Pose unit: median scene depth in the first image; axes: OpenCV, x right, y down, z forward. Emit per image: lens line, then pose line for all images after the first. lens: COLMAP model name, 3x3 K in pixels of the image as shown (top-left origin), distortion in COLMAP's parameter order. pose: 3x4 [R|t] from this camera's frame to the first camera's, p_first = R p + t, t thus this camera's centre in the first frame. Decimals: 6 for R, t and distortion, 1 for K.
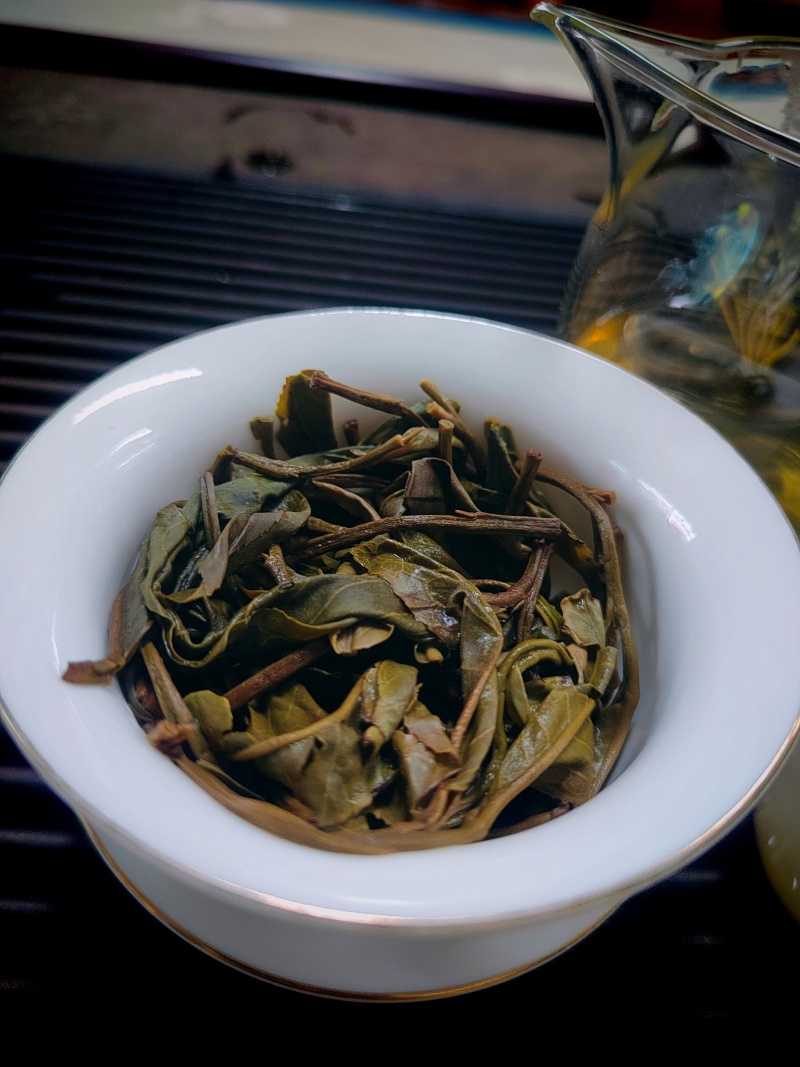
lens RADIAL K [[727.1, 0, 398.3], [0, 727.1, 516.1], [0, 0, 1]] dist [0.023290, -0.000828]
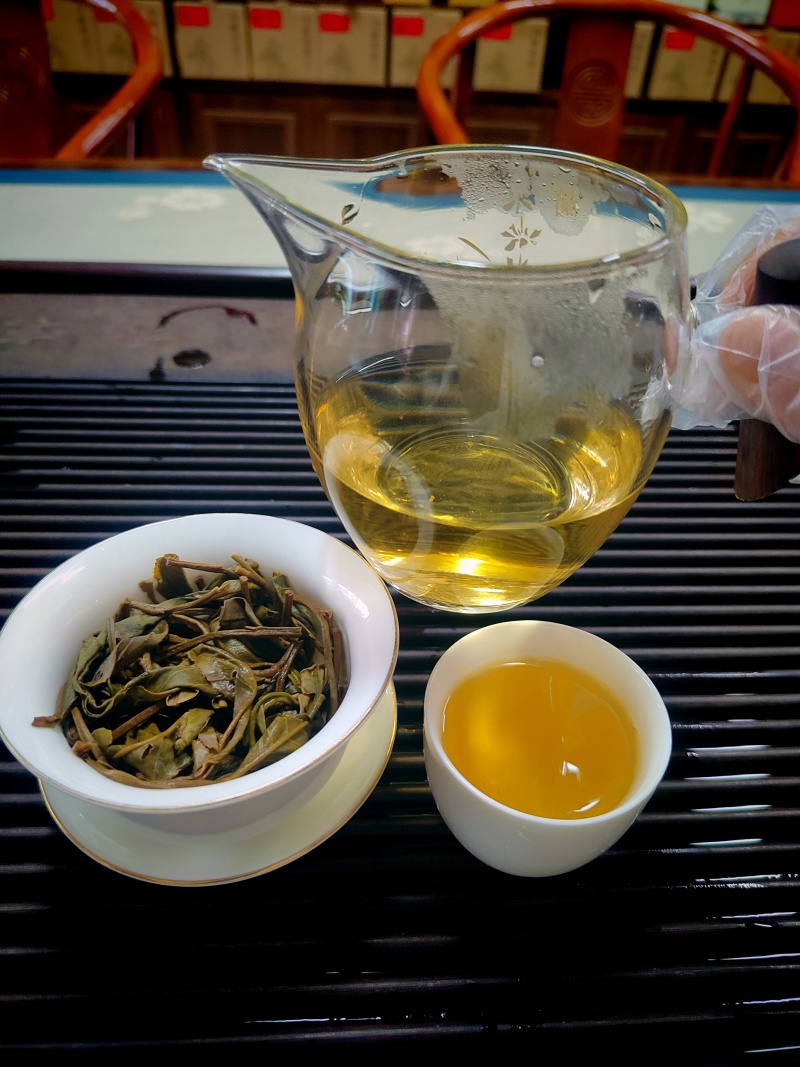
lens RADIAL K [[748.9, 0, 400.0], [0, 748.9, 533.5], [0, 0, 1]] dist [0.061370, 0.000158]
pose [[0.997550, -0.068473, -0.014317, 0.594808], [0.067343, 0.995386, -0.068356, -0.099636], [0.018931, 0.067224, 0.997558, -1.080933]]
